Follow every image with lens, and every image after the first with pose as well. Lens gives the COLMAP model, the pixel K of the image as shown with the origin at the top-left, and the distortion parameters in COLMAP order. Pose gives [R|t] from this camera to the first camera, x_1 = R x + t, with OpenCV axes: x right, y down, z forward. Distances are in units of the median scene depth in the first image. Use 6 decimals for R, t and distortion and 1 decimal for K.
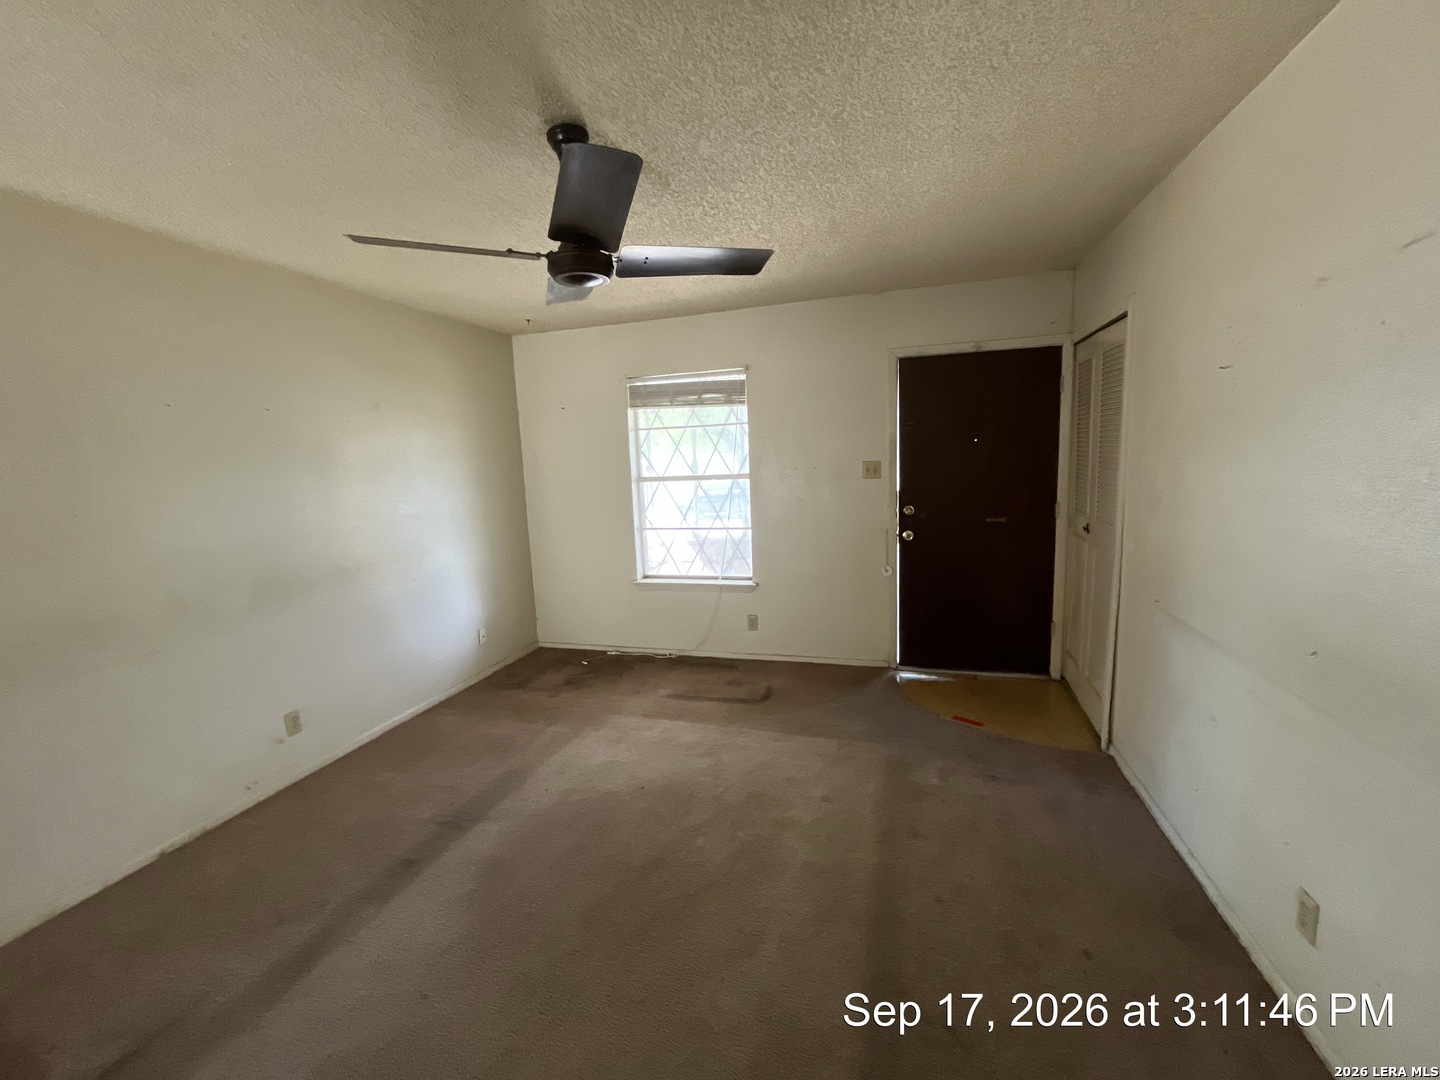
lens RADIAL K [[580.1, 0, 725.4], [0, 580.1, 538.5], [0, 0, 1]] dist [0.001160, 0.000001]
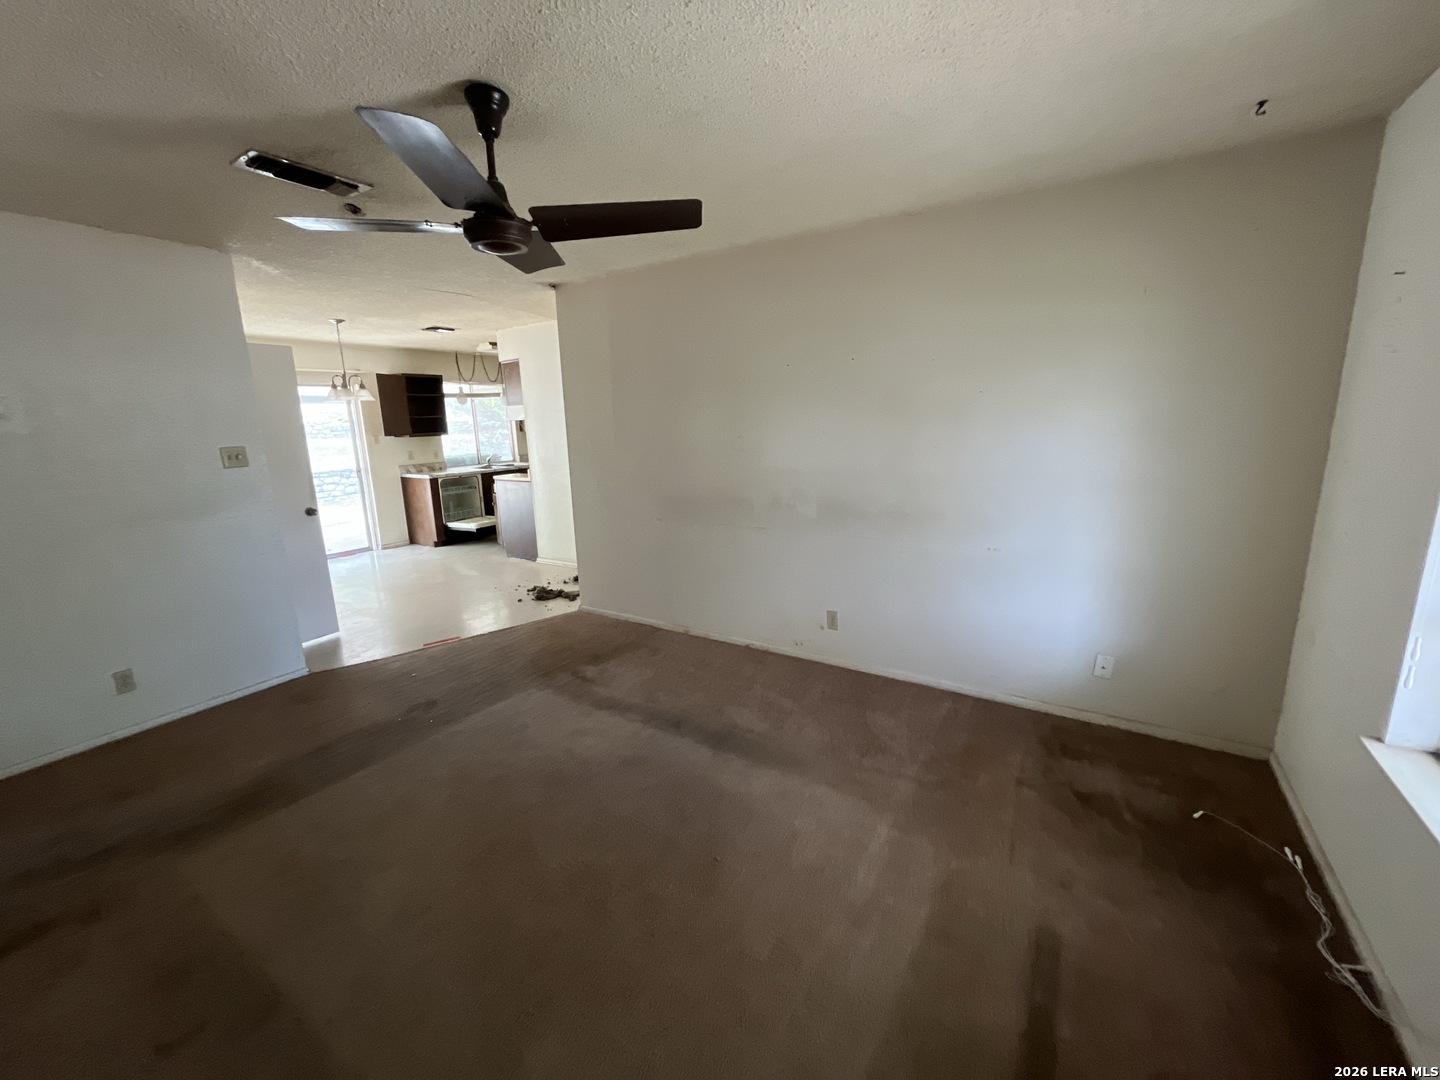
lens RADIAL K [[580.1, 0, 726.1], [0, 580.1, 537.8], [0, 0, 1]] dist [0.001160, 0.000001]
pose [[-0.274919, 0.246135, -0.929428, 0.327334], [-0.099707, 0.954166, 0.282179, -0.136001], [0.956283, 0.170247, -0.237777, 0.809764]]
